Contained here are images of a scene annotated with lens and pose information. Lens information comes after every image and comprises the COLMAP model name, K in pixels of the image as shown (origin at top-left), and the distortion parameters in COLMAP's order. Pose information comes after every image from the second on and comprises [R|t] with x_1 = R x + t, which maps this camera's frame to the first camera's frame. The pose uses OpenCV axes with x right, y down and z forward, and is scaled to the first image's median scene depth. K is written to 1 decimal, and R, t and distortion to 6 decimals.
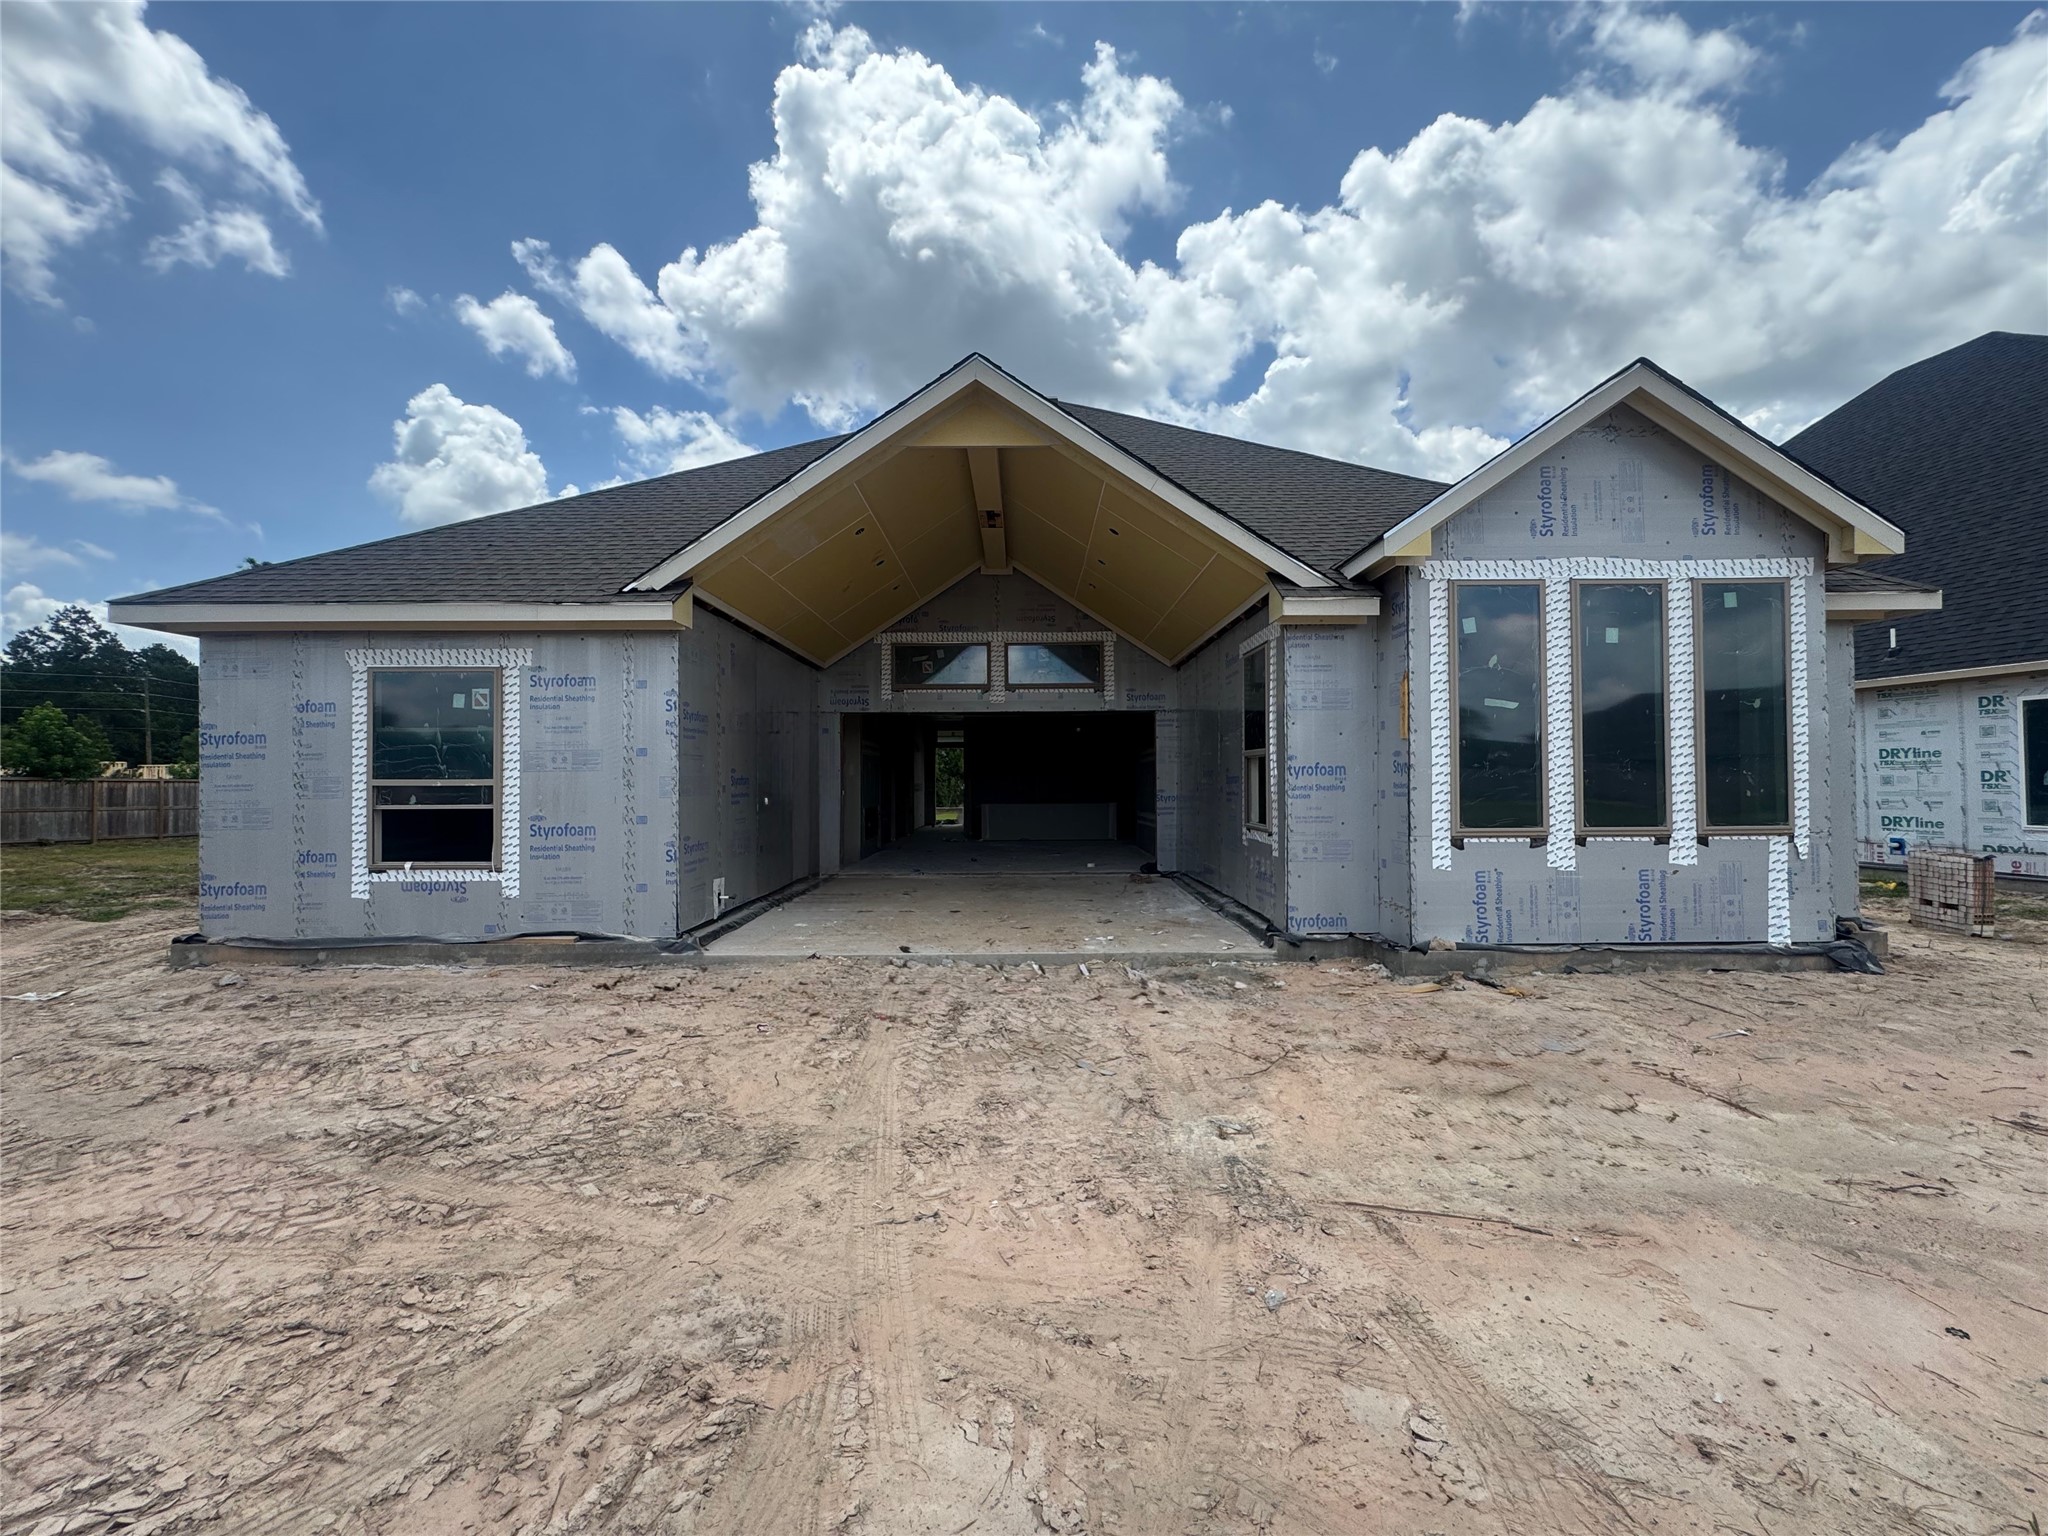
lens RADIAL K [[820.8, 0, 1024.0], [0, 820.8, 768.0], [0, 0, 1]] dist [-0.002581, -0.000150]
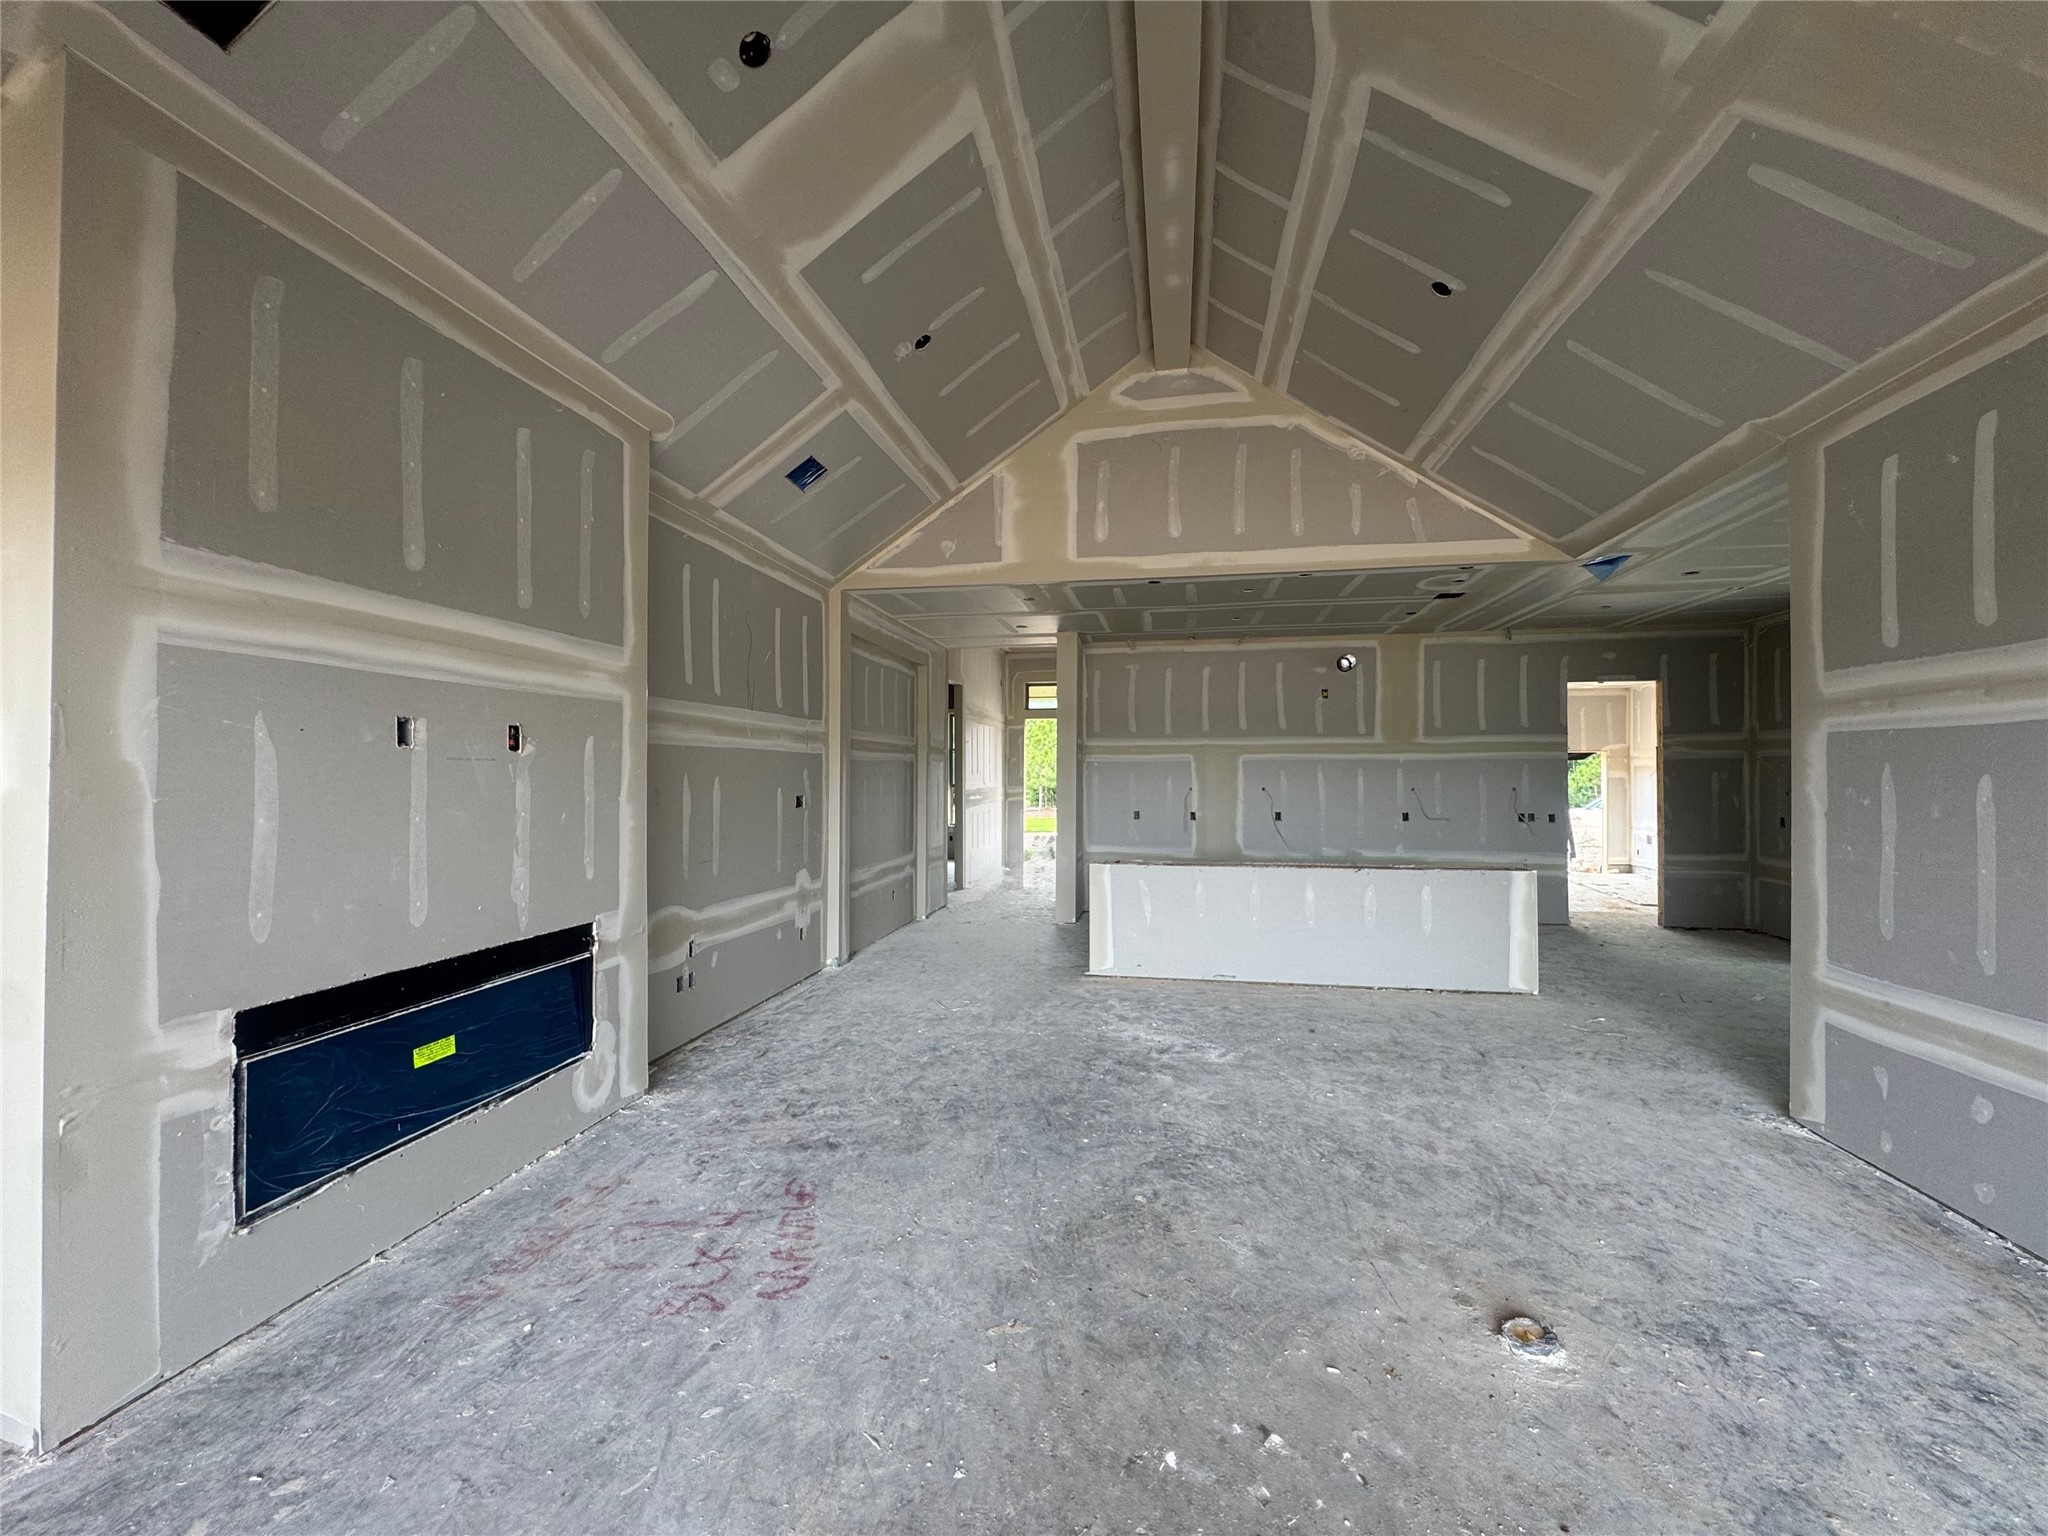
lens RADIAL K [[820.8, 0, 1024.0], [0, 820.8, 768.0], [0, 0, 1]] dist [-0.002581, -0.000150]
pose [[0.982677, 0.005050, -0.185256, -0.042471], [-0.003165, 0.999940, 0.010467, 0.005260], [0.185297, -0.009699, 0.982635, 1.723029]]
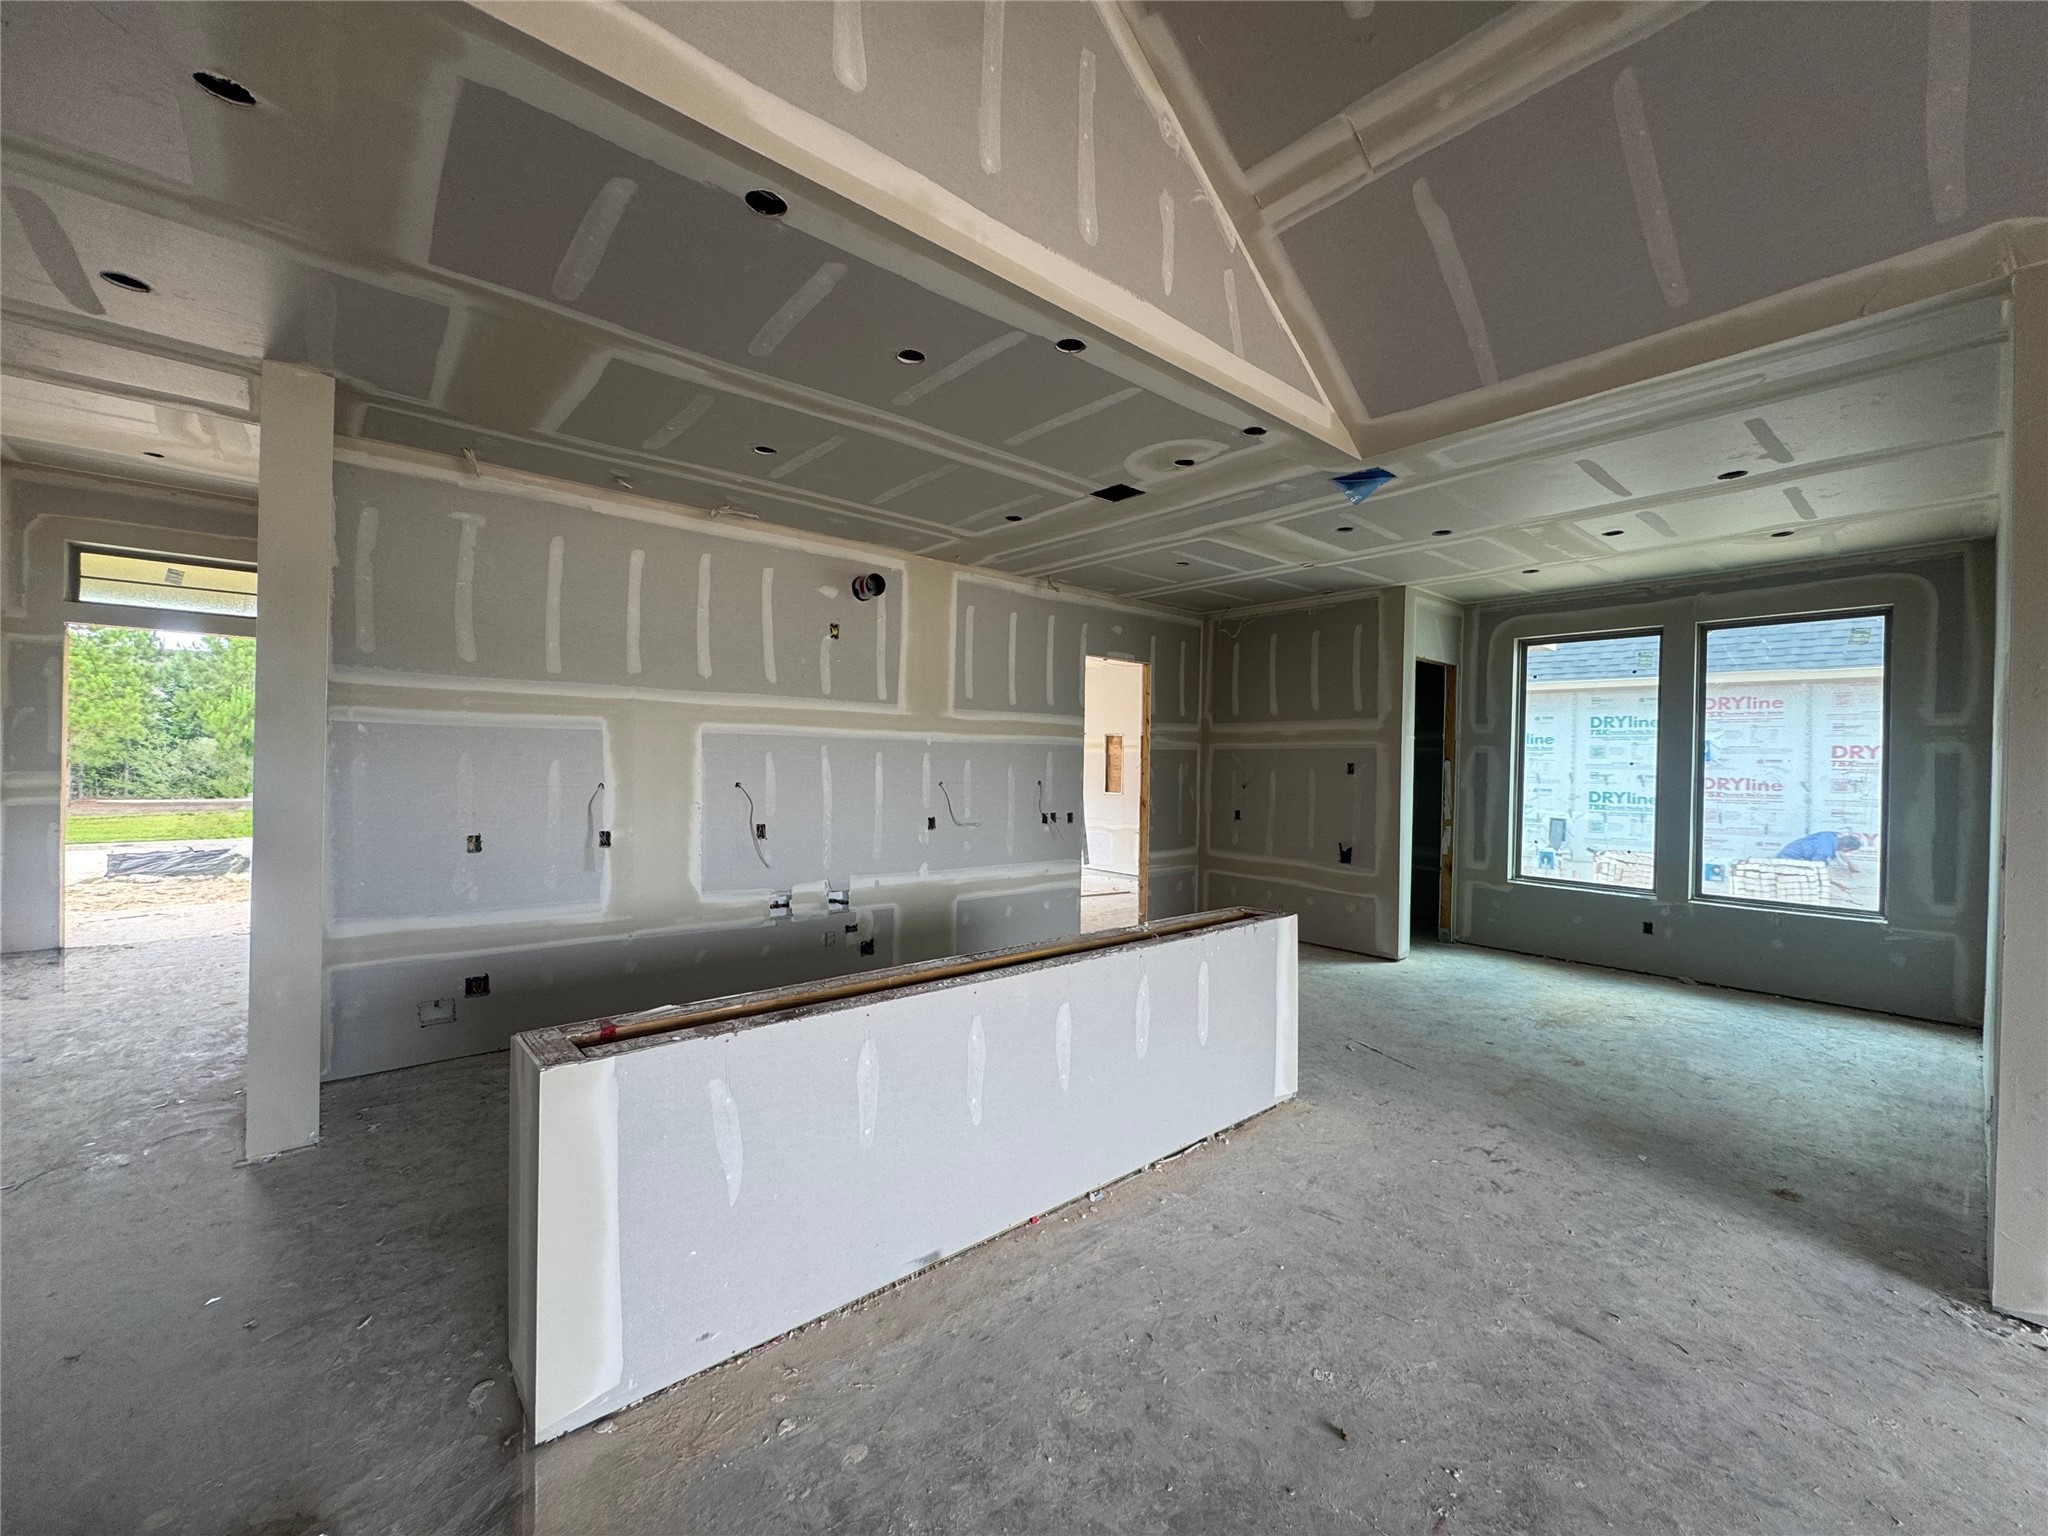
lens RADIAL K [[820.8, 0, 1024.0], [0, 820.8, 768.0], [0, 0, 1]] dist [-0.002581, -0.000150]
pose [[0.760818, 0.016402, 0.648758, -0.177585], [-0.035514, 0.999235, 0.016385, 0.013578], [-0.647993, -0.035506, 0.760818, 2.271913]]
